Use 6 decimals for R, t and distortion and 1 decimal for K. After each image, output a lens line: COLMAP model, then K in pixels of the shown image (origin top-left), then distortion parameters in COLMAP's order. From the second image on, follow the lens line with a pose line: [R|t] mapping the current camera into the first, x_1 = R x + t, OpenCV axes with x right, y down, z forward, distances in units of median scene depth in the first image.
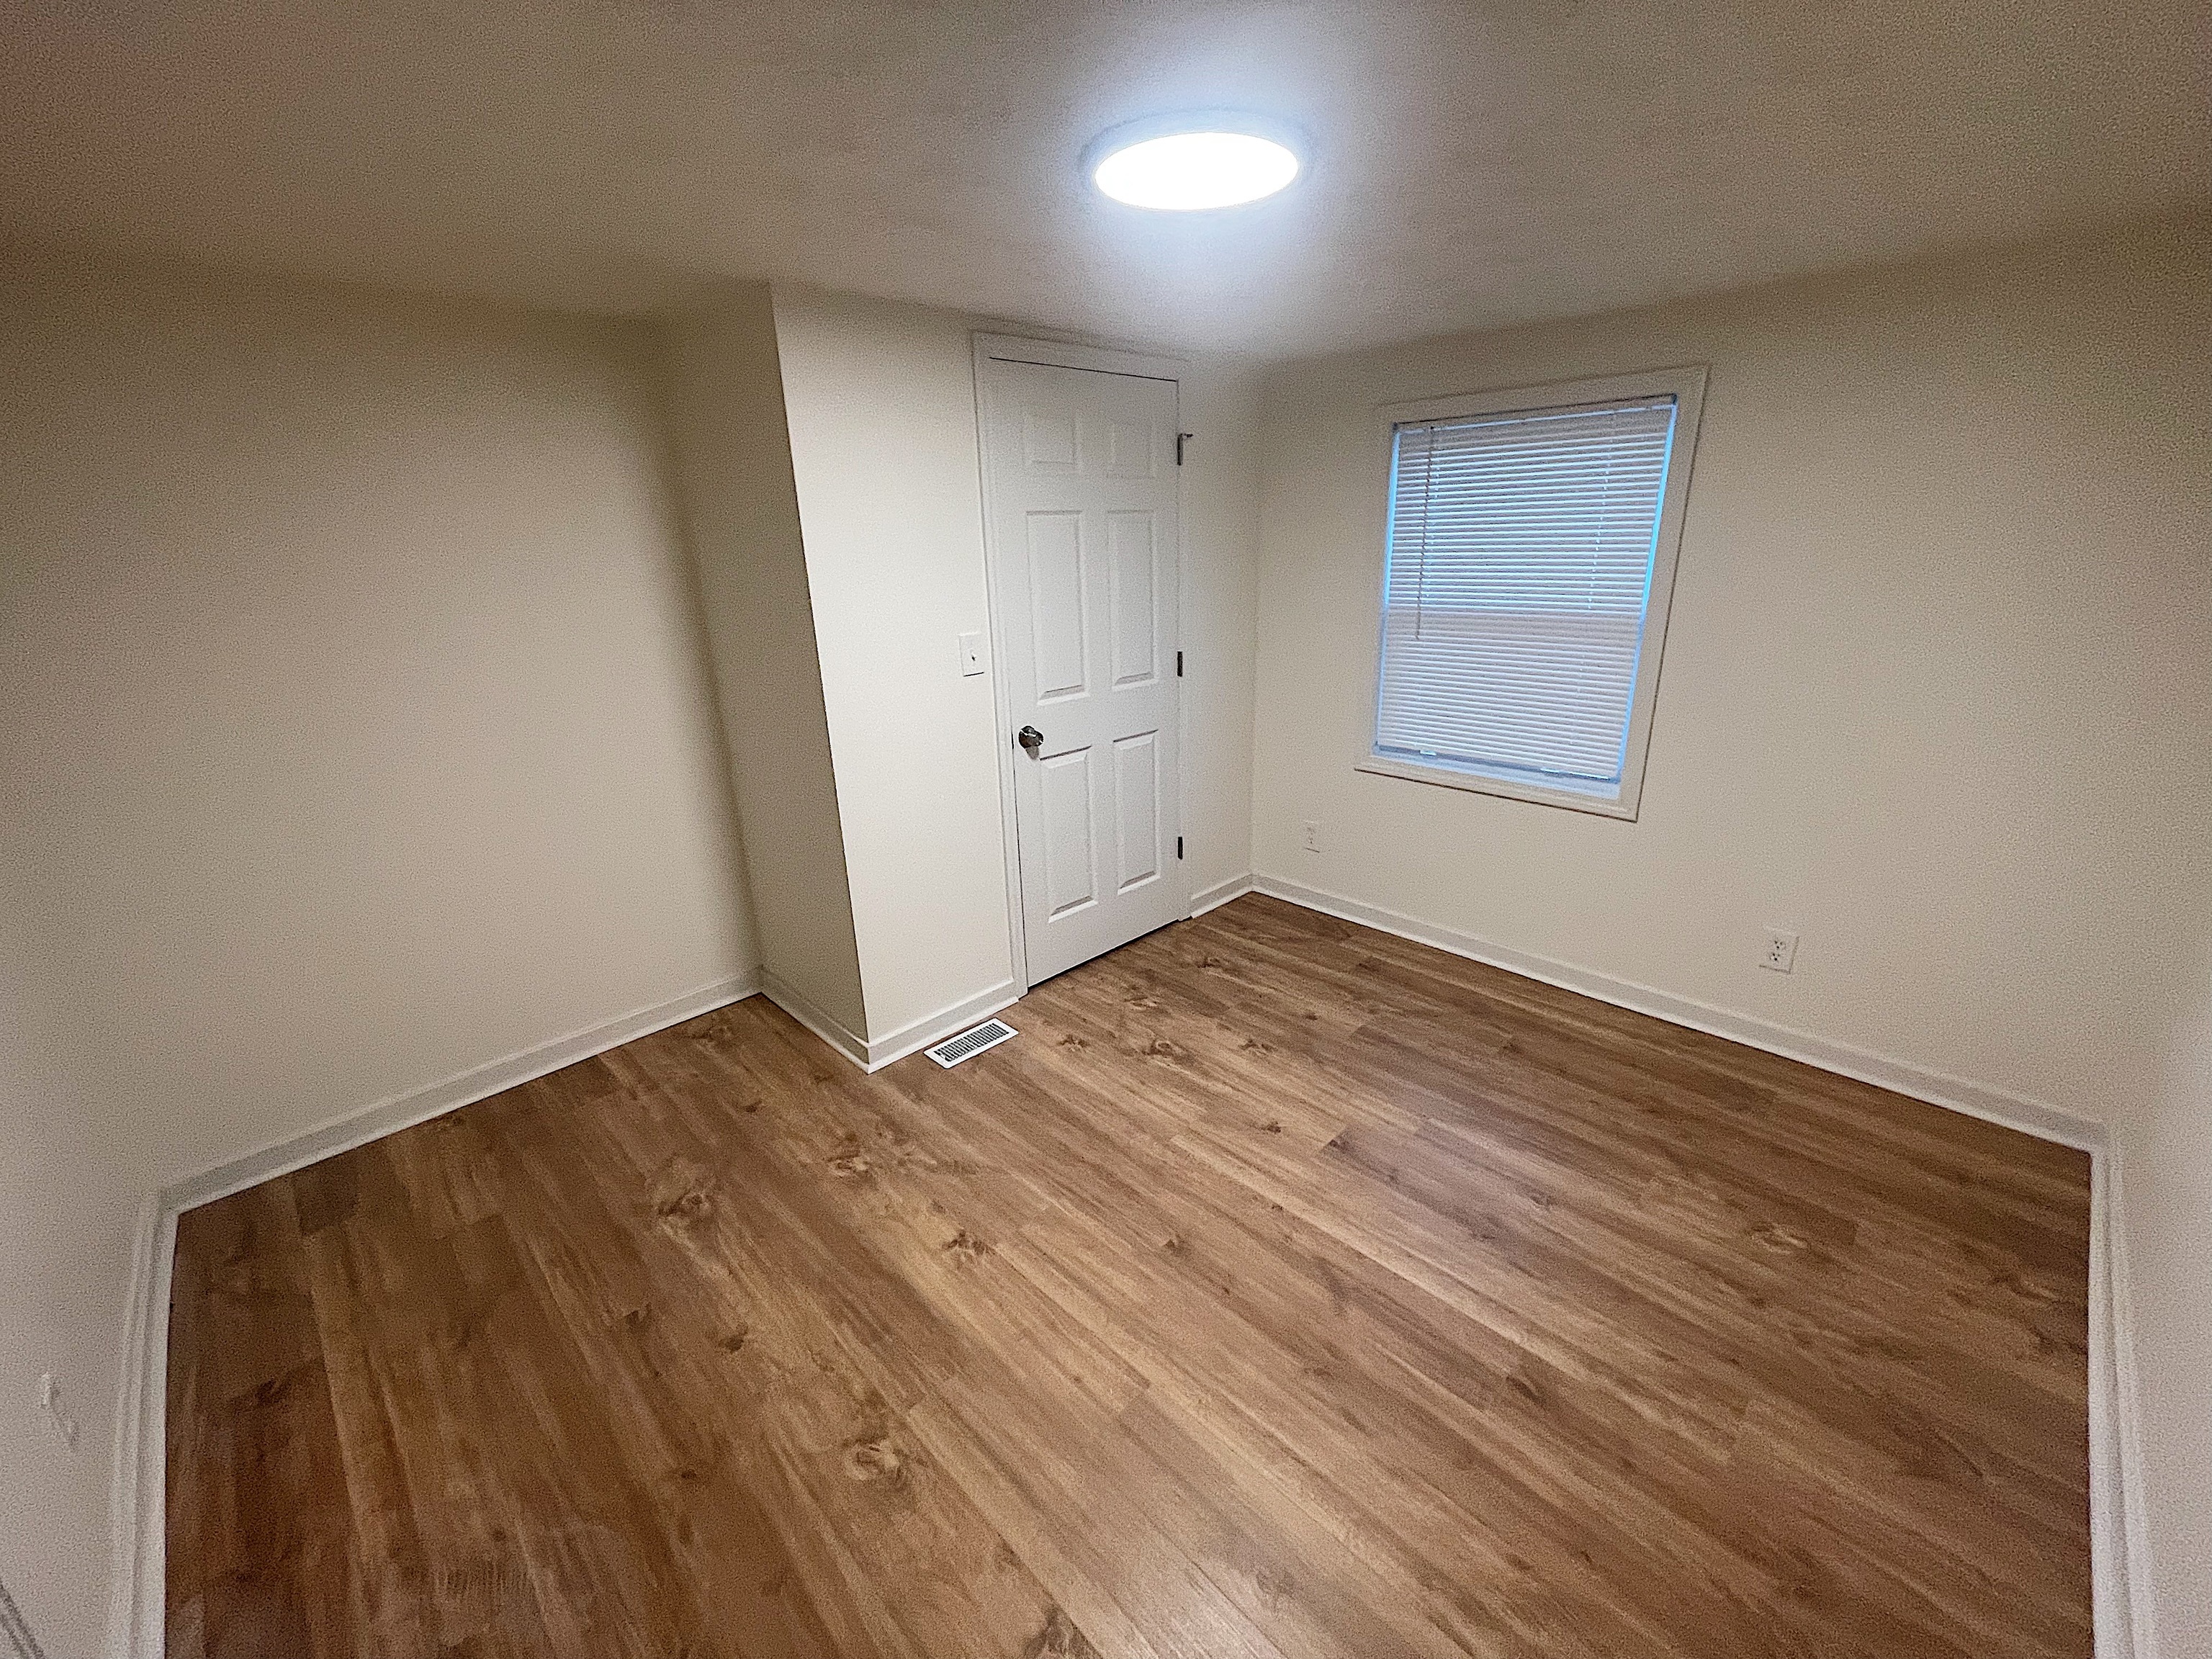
lens RADIAL K [[902.0, 0, 1111.5], [0, 902.0, 825.2], [0, 0, 1]] dist [-0.003113, 0.001028]
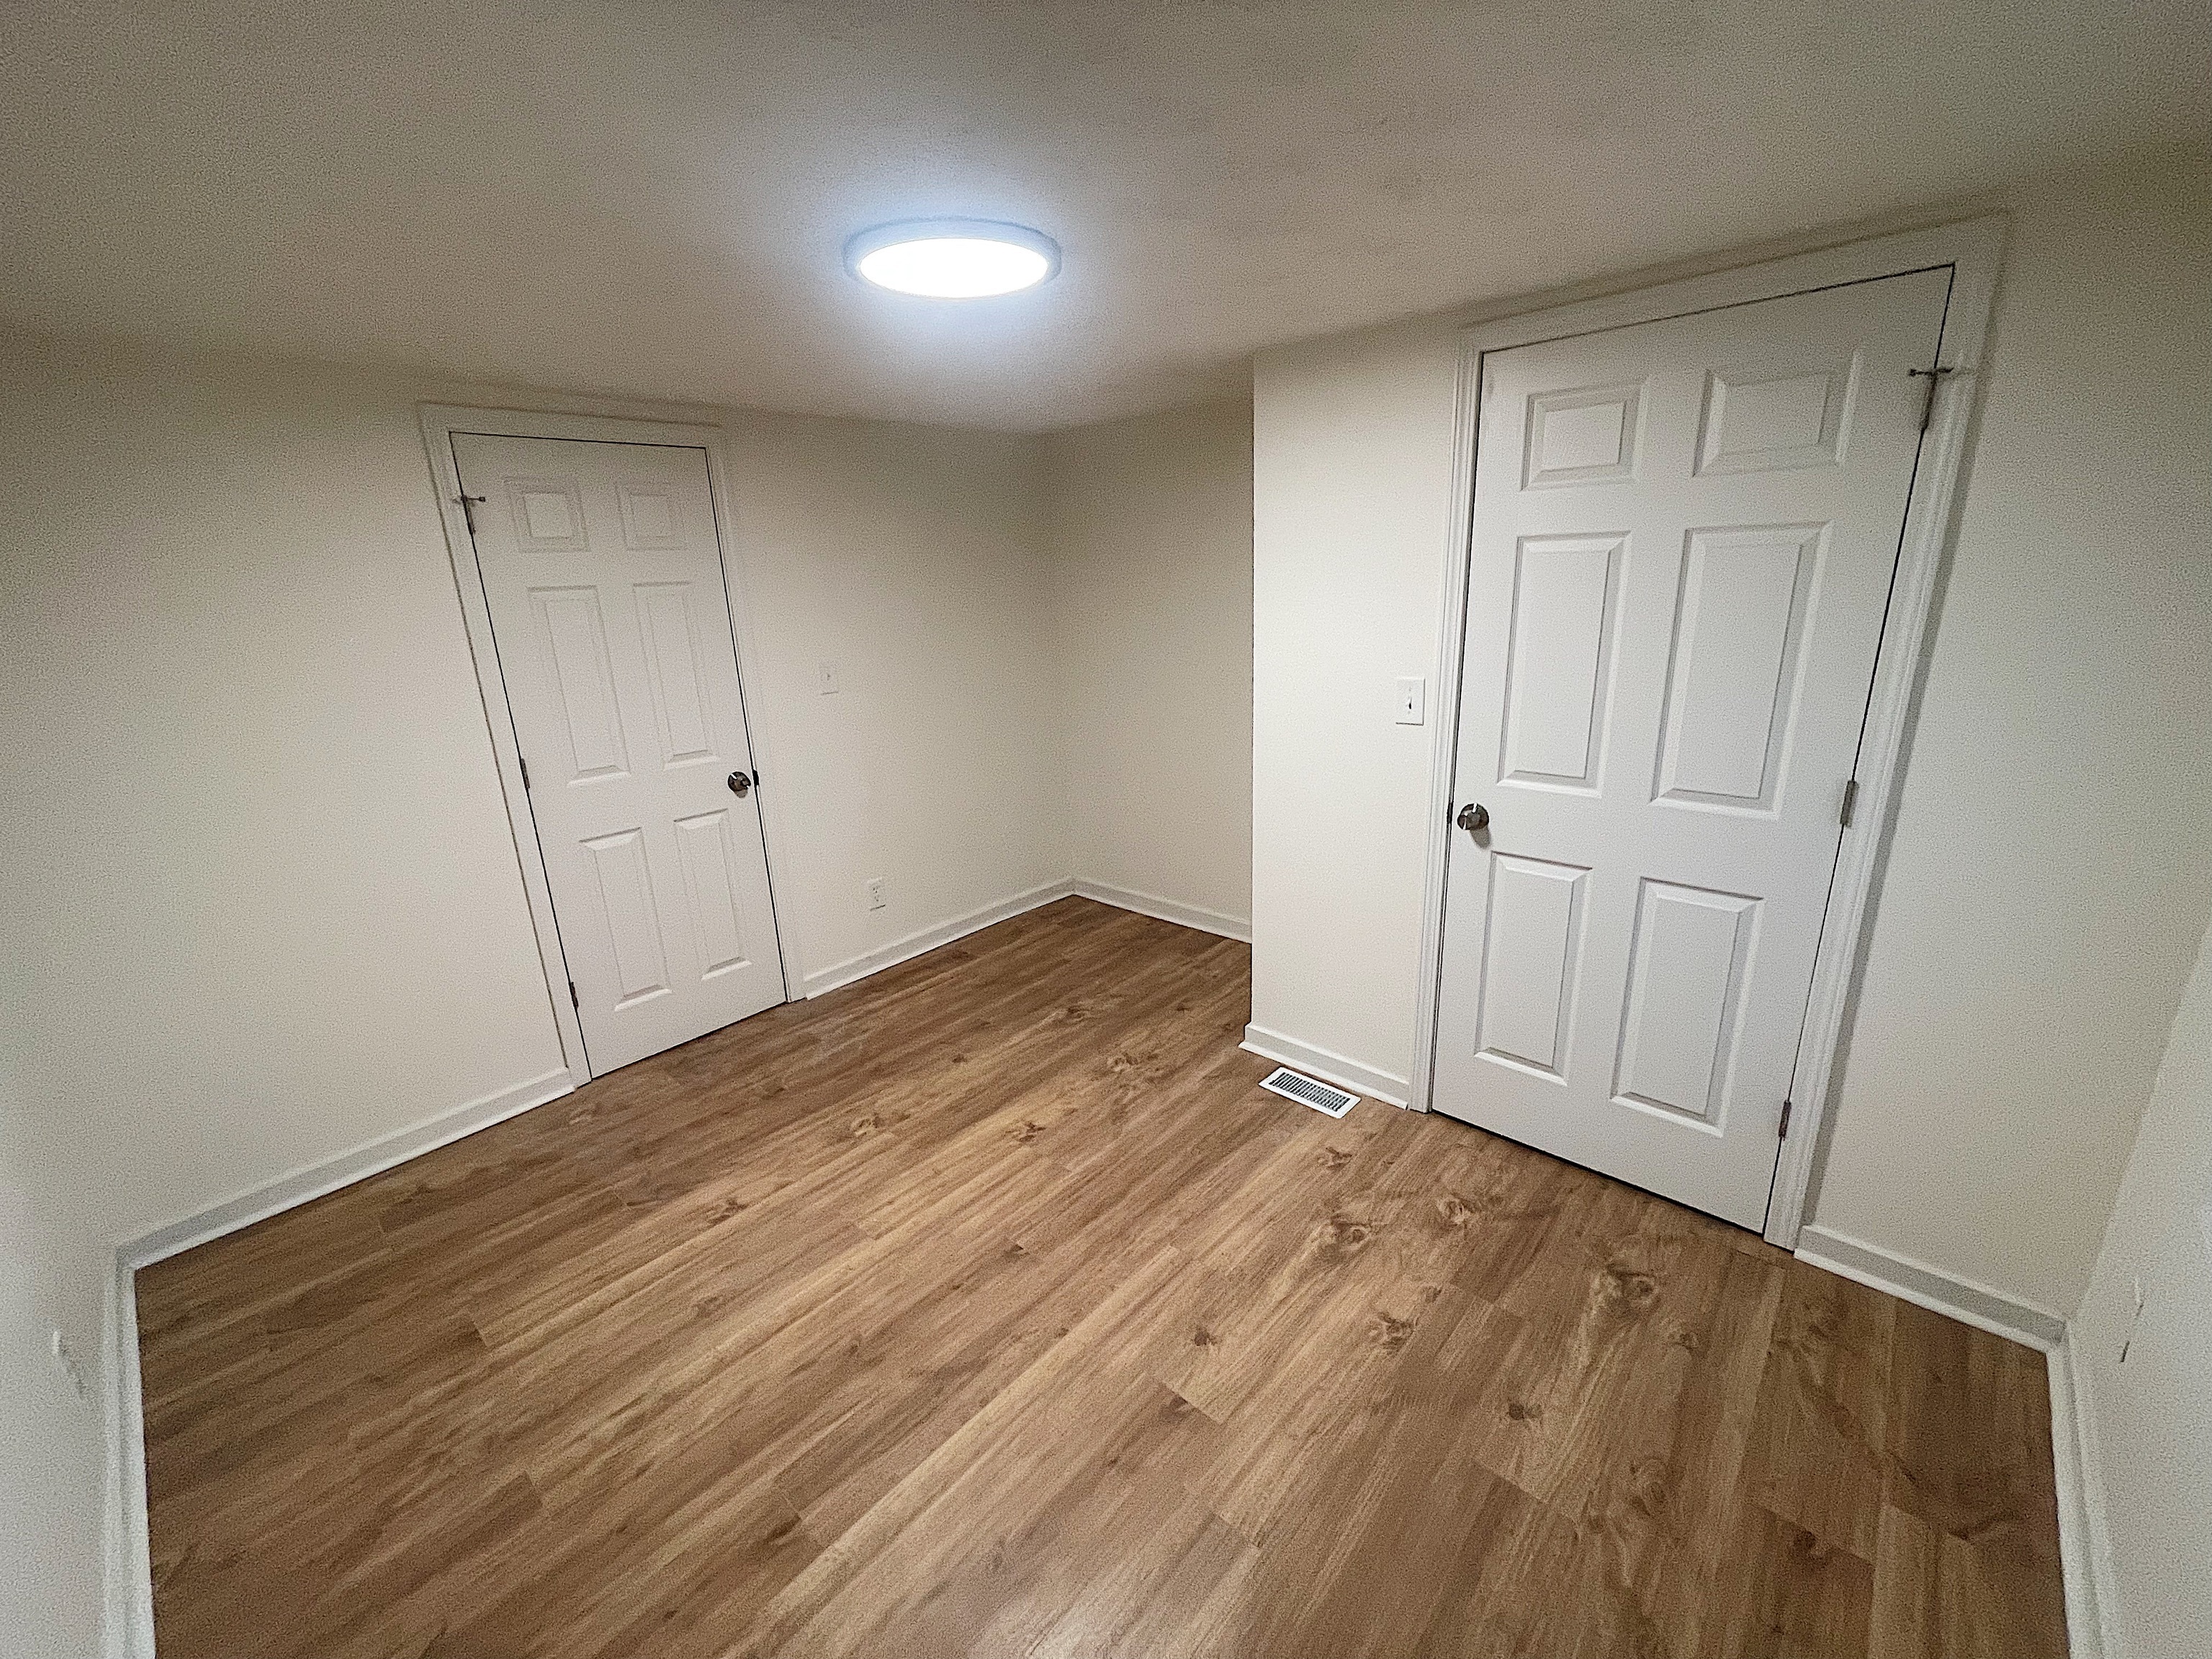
lens RADIAL K [[902.0, 0, 1099.6], [0, 902.0, 822.1], [0, 0, 1]] dist [-0.003113, 0.001028]
pose [[0.046891, 0.297319, -0.953626, 0.856940], [-0.277459, 0.920986, 0.273500, -0.288790], [0.959593, 0.251767, 0.125680, 0.764956]]
